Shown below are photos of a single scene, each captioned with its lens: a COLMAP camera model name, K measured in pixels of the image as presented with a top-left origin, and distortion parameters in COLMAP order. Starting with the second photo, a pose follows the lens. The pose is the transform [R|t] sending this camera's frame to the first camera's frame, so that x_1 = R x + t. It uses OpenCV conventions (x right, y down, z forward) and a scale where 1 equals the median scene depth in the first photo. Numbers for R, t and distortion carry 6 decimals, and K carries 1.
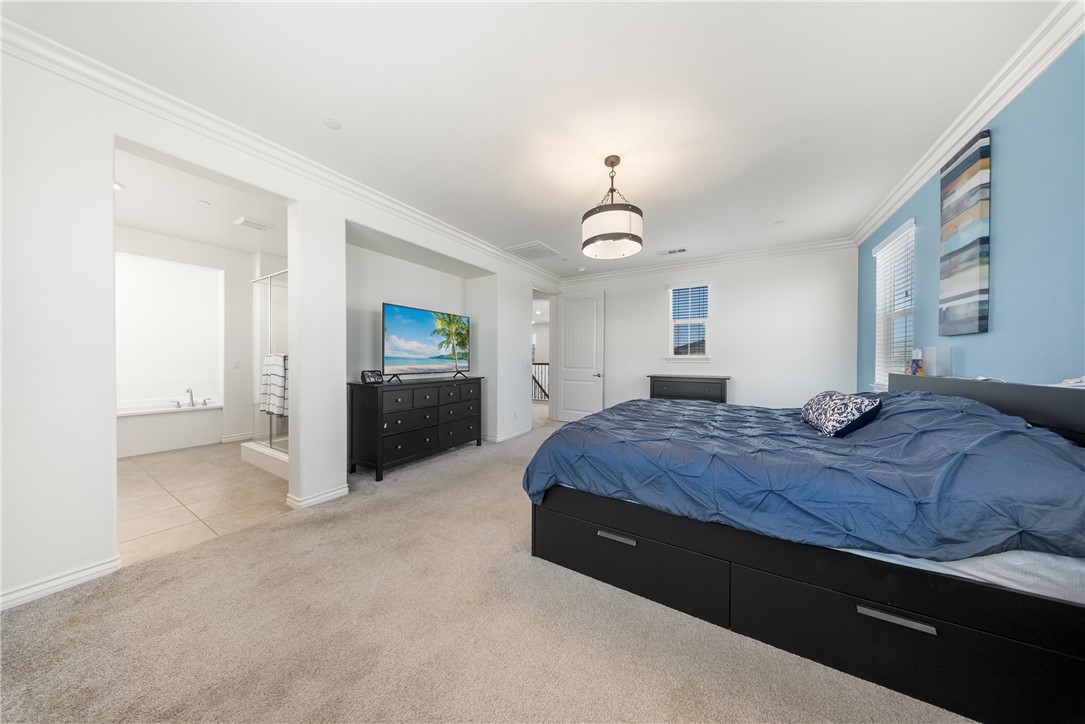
lens RADIAL K [[325.1, 0, 543.0], [0, 325.1, 361.5], [0, 0, 1]] dist [-0.000425, -0.000428]
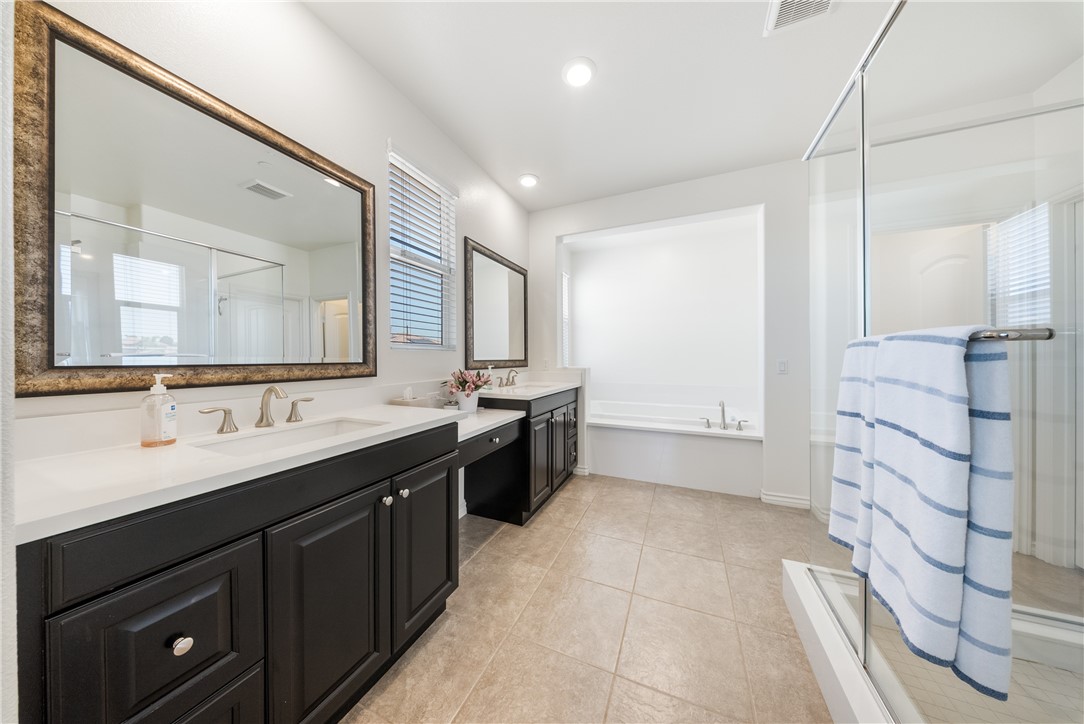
lens RADIAL K [[324.8, 0, 542.6], [0, 324.8, 359.5], [0, 0, 1]] dist [-0.000425, -0.000428]
pose [[0.134850, -0.001513, -0.990865, -0.488667], [0.004737, 0.999988, -0.000883, -0.004010], [0.990855, -0.004575, 0.134856, 0.560502]]
